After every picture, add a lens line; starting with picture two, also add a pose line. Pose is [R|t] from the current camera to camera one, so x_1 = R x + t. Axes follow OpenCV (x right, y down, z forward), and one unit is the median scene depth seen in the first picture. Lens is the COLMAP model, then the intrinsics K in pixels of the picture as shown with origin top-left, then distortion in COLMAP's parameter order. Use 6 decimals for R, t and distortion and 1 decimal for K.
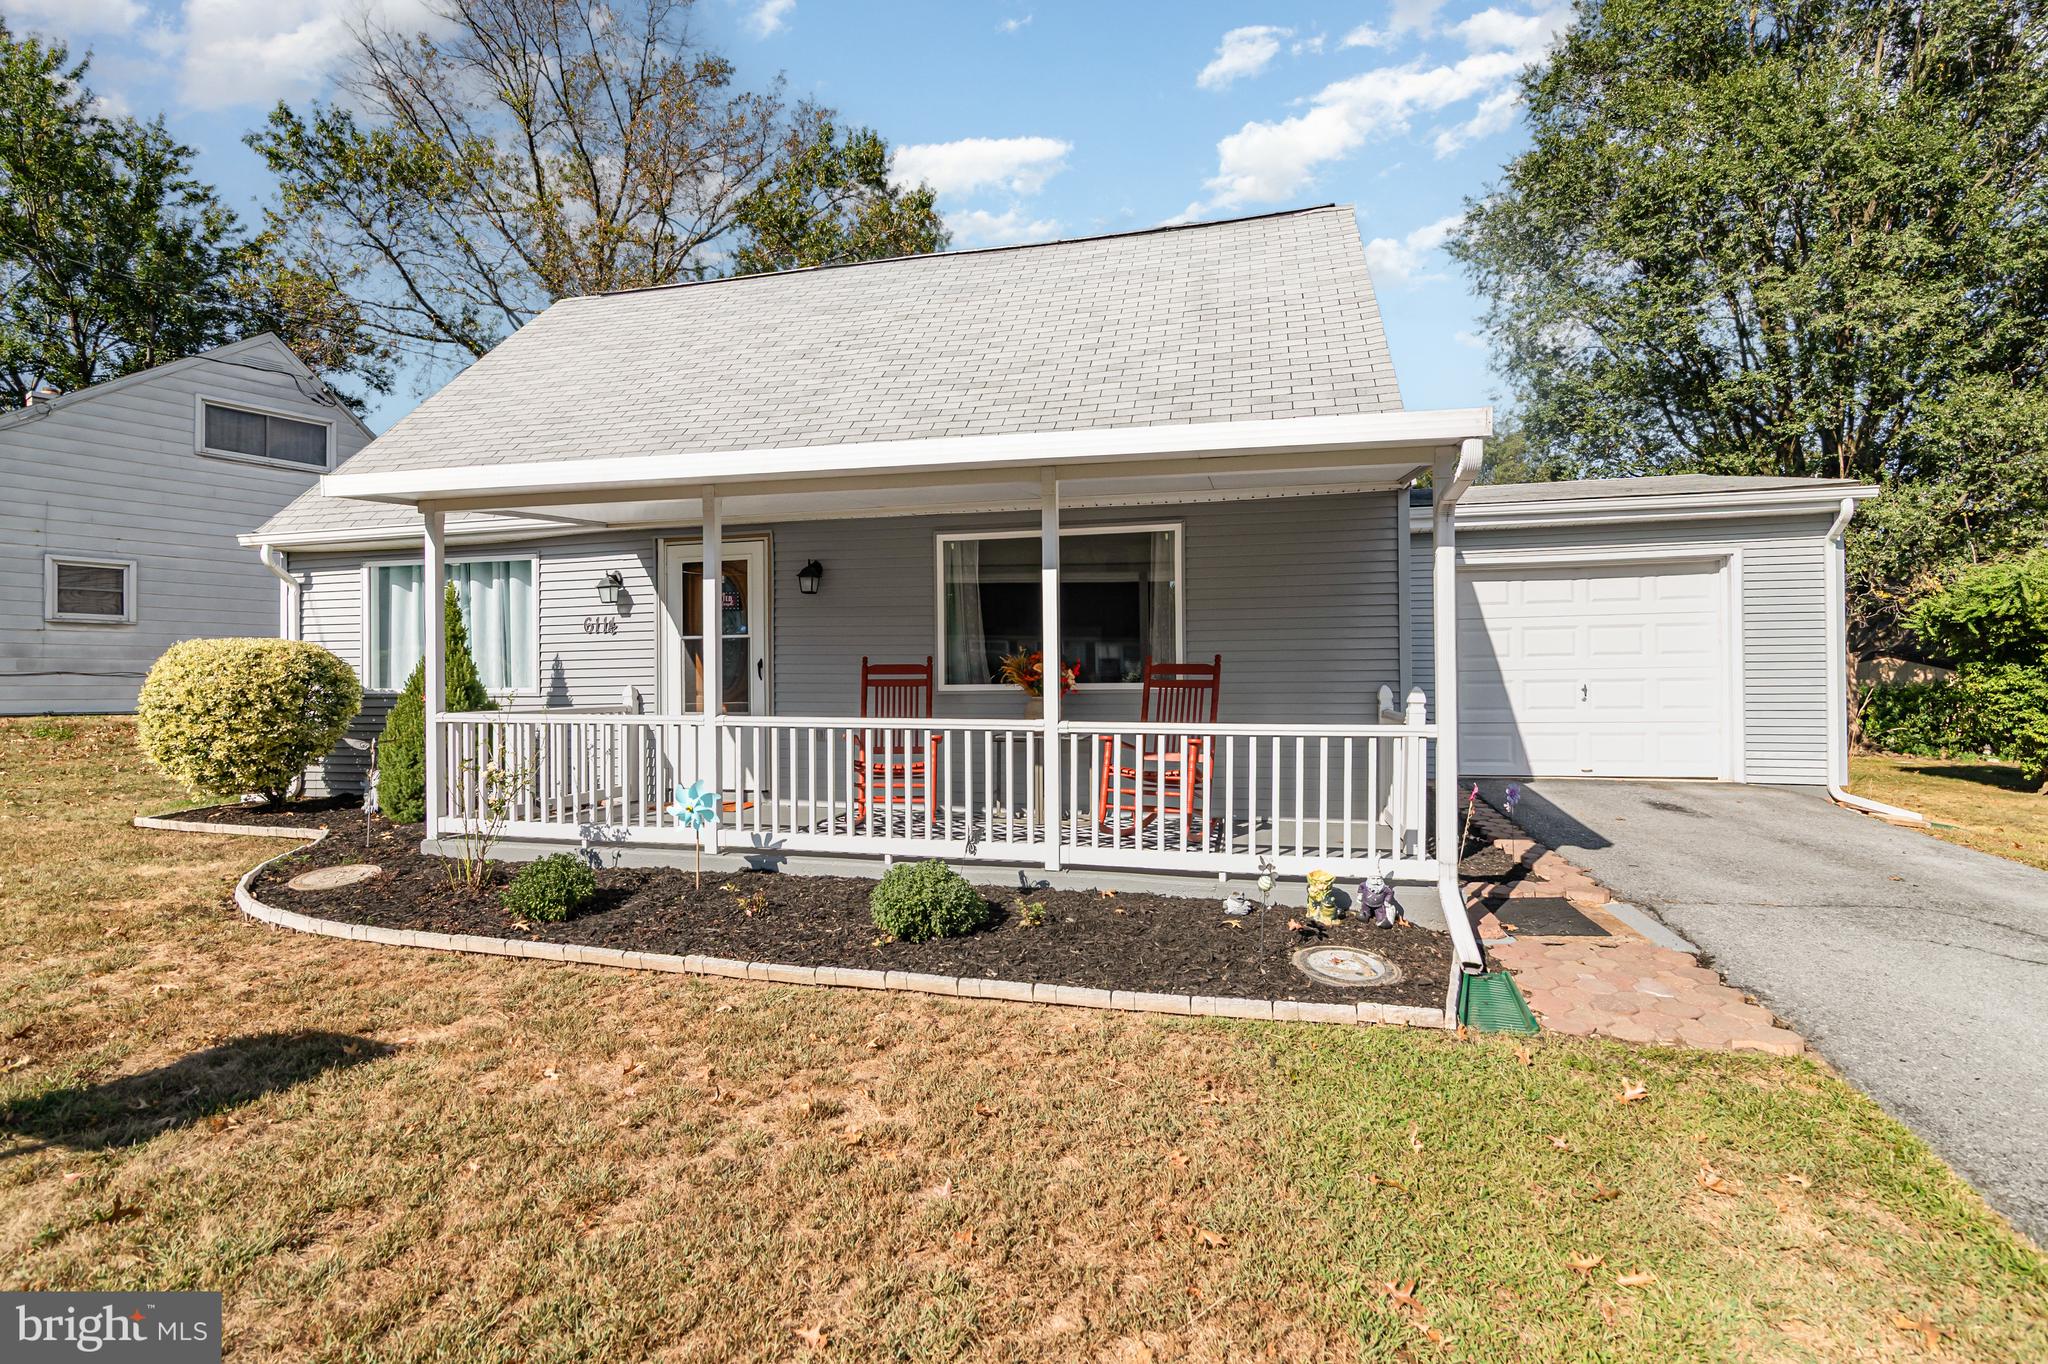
lens RADIAL K [[975.4, 0, 1009.4], [0, 975.4, 681.7], [0, 0, 1]] dist [-0.011802, -0.000503]
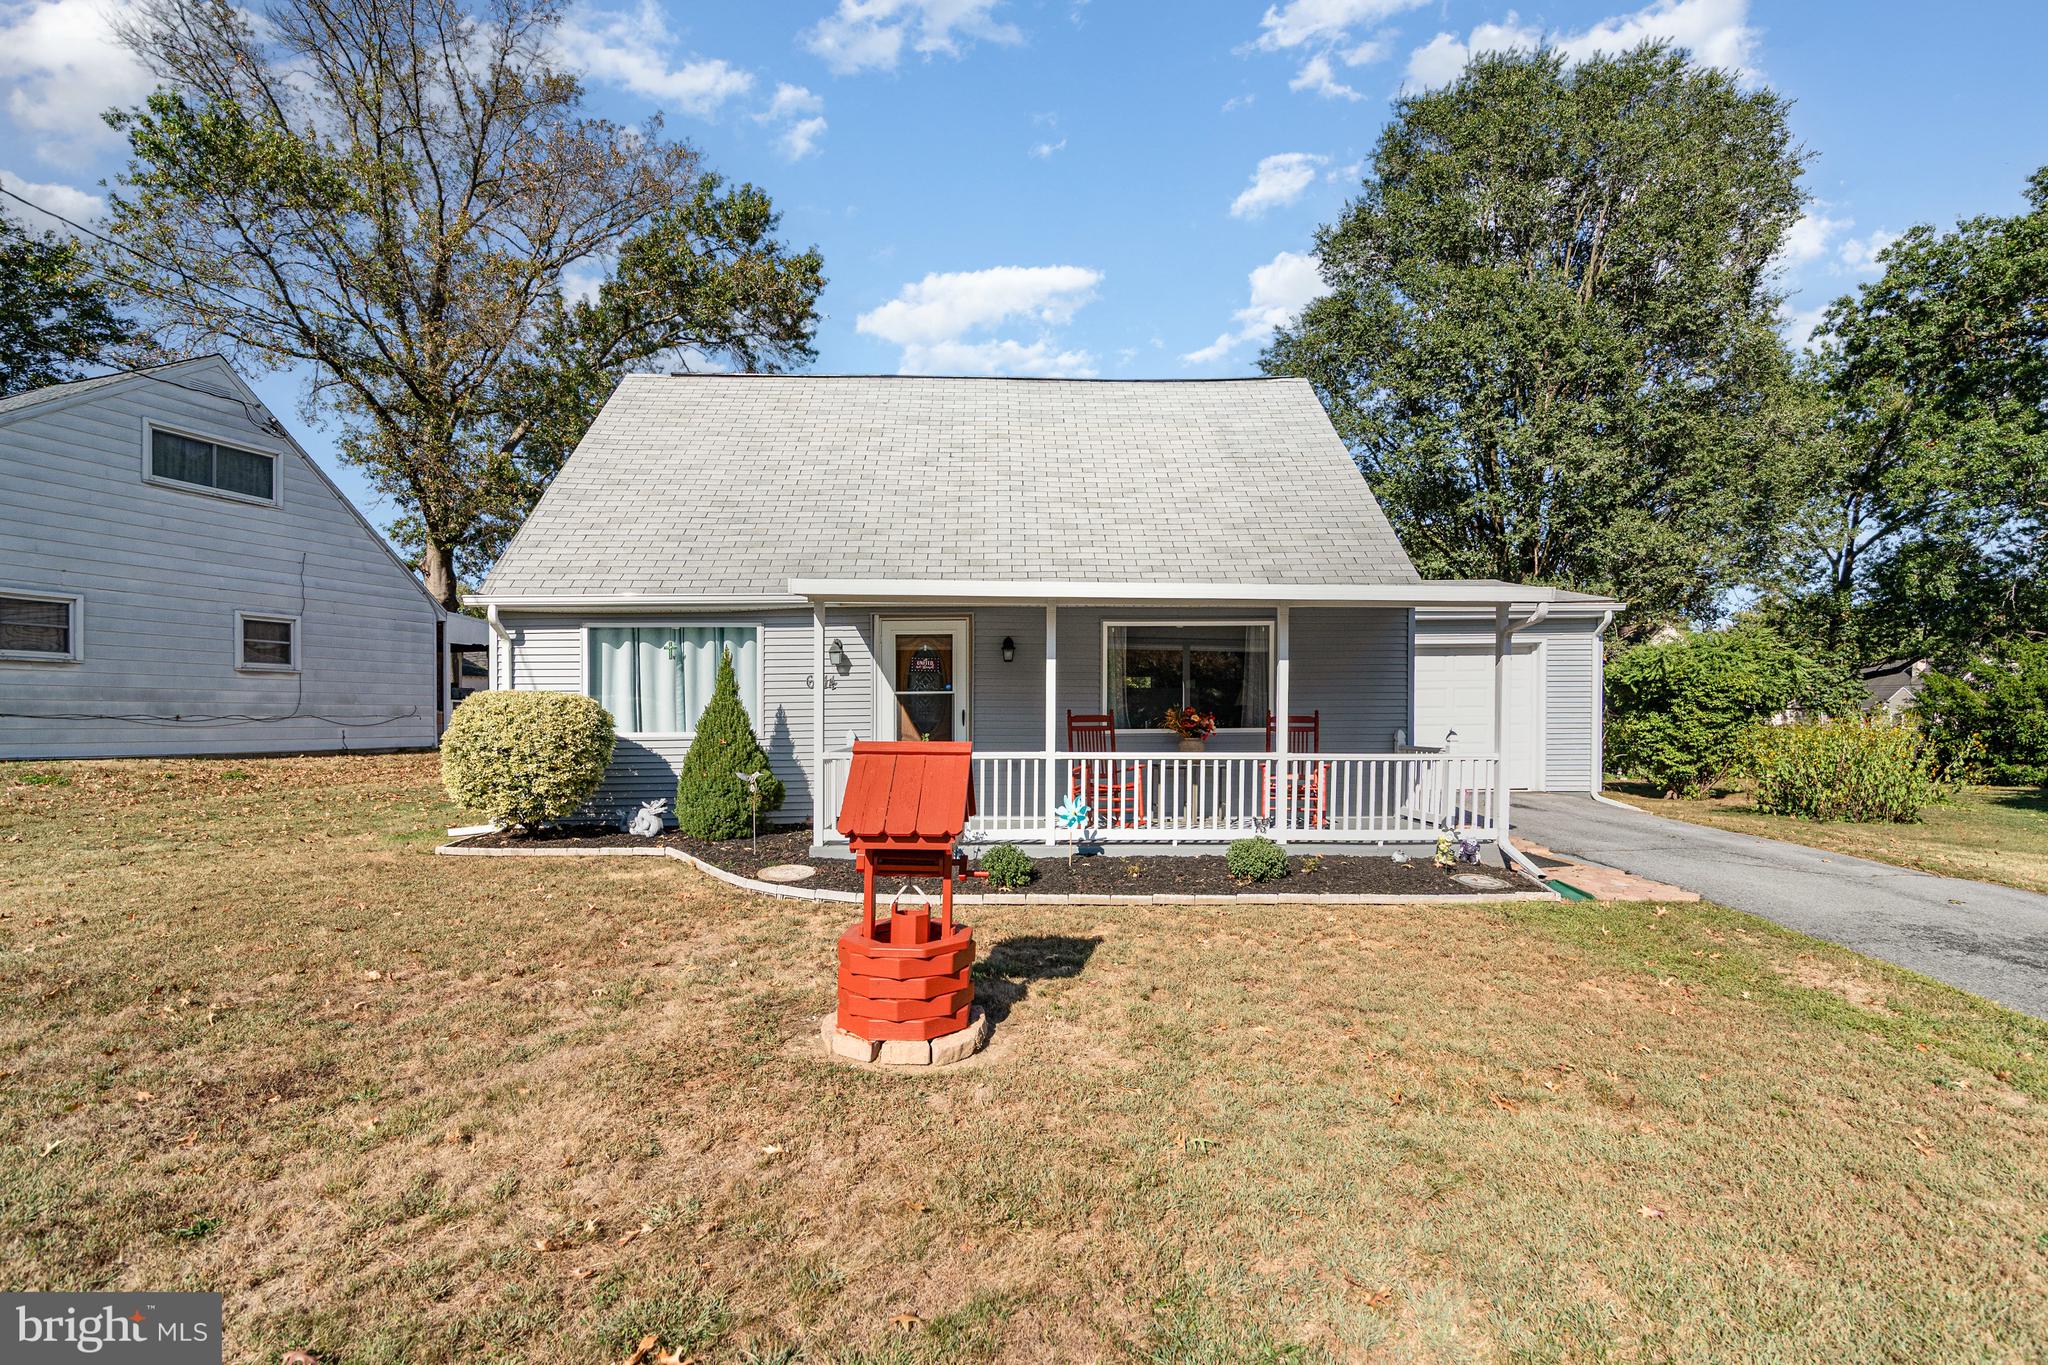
lens RADIAL K [[970.5, 0, 1016.3], [0, 970.5, 752.8], [0, 0, 1]] dist [0.000086, -0.000203]
pose [[0.960125, -0.008596, 0.279440, -0.489556], [-0.000983, 0.999417, 0.034119, -0.009028], [-0.279570, -0.033034, 0.959557, -0.251810]]
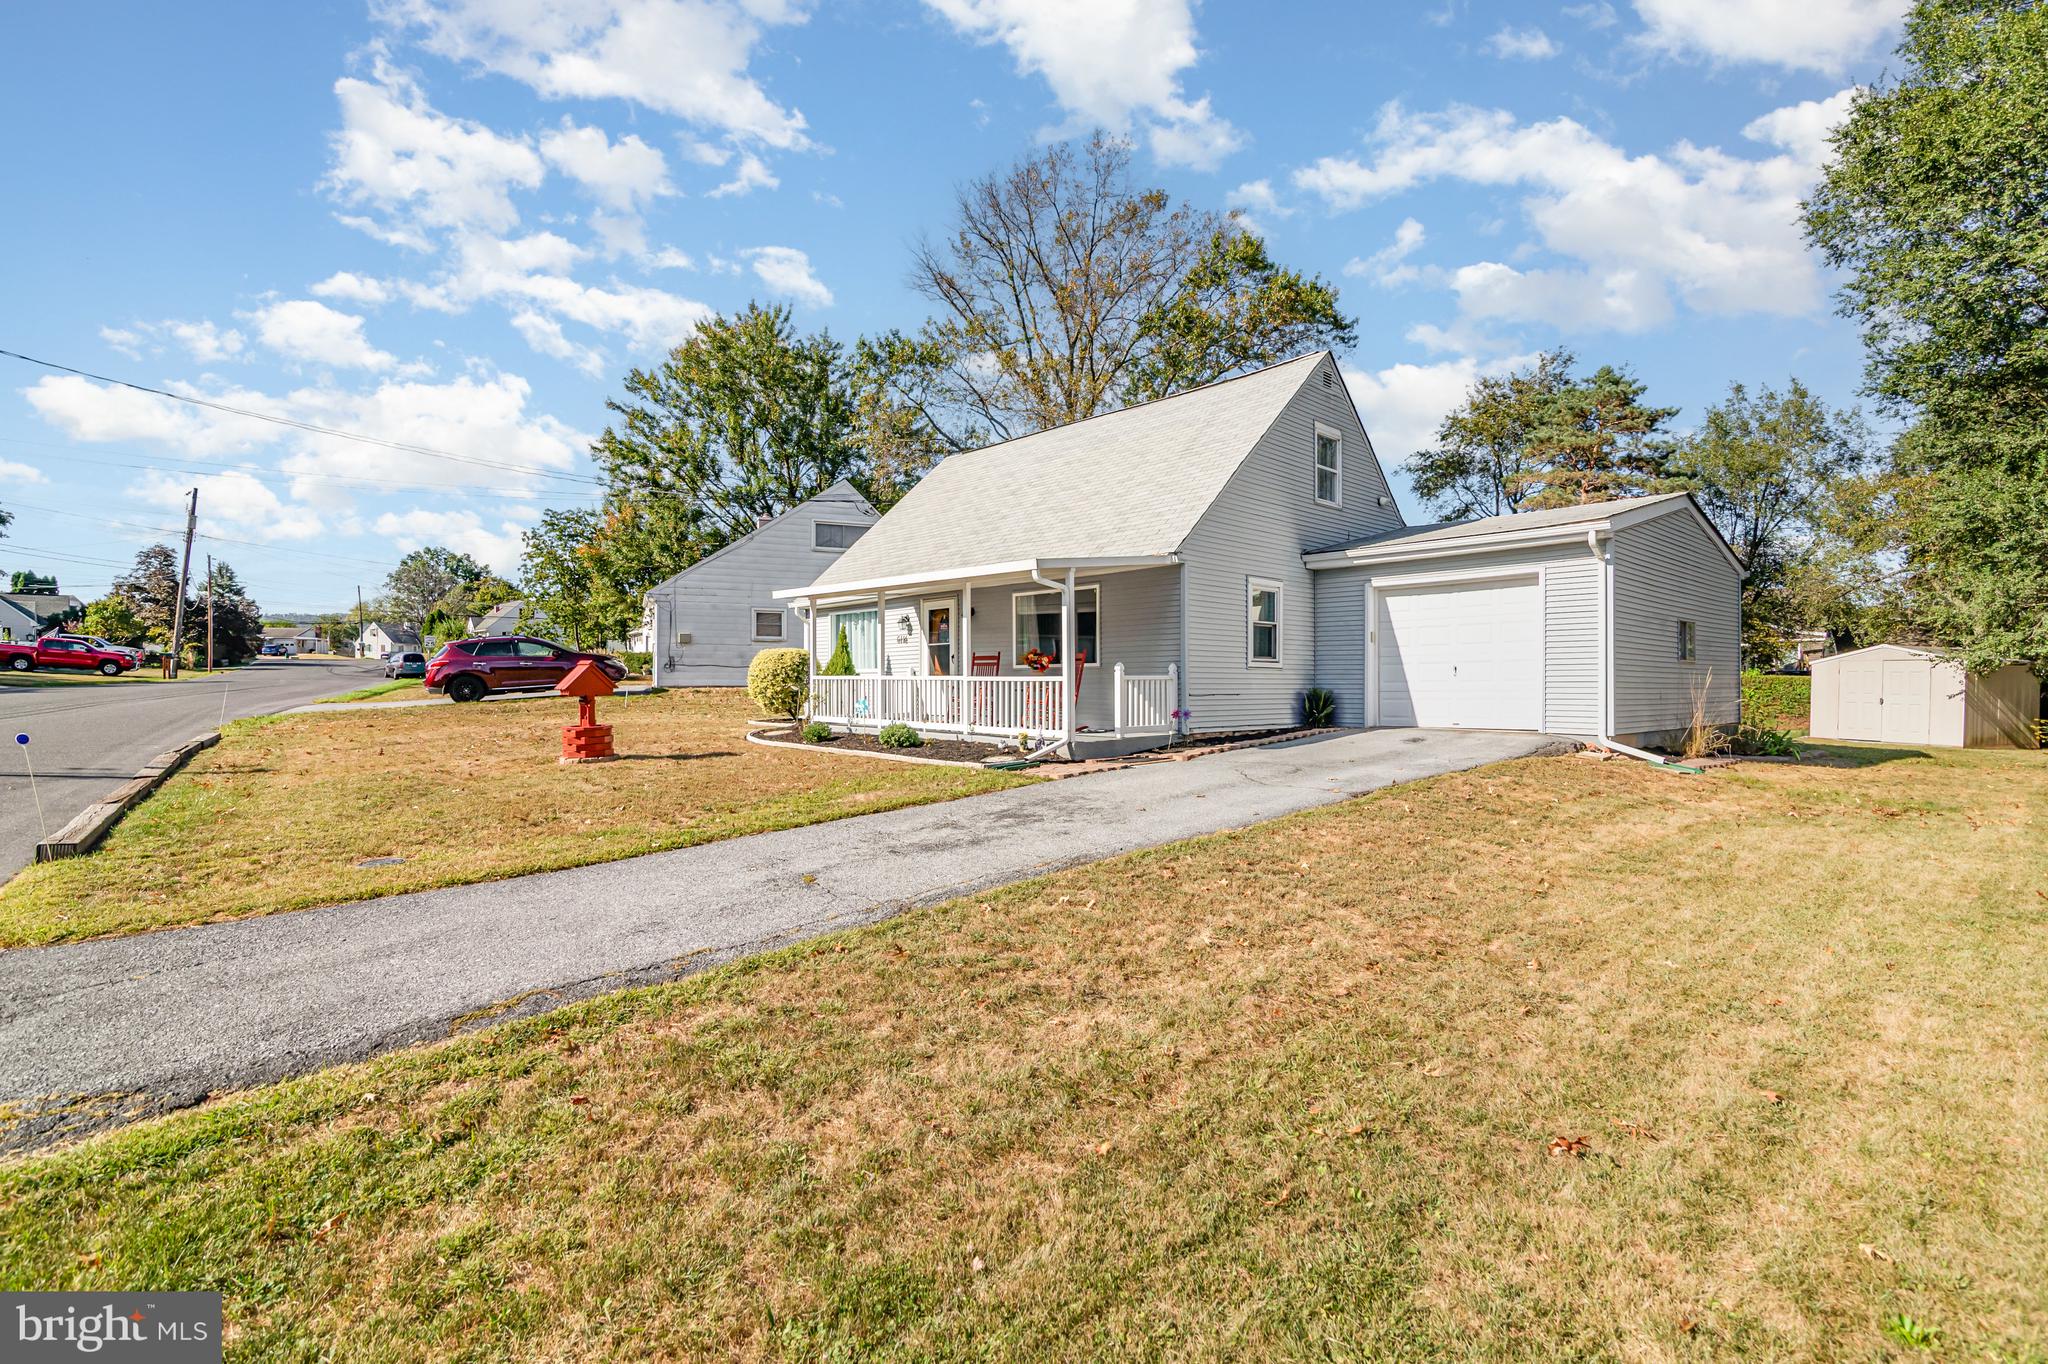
lens RADIAL K [[964.4, 0, 1024.0], [0, 964.4, 682.0], [0, 0, 1]] dist [0.000964, 0.000006]
pose [[0.840038, 0.004113, -0.542511, 0.898666], [-0.004311, 0.999990, 0.000905, 0.031035], [0.542510, 0.001578, 0.840048, -0.606219]]
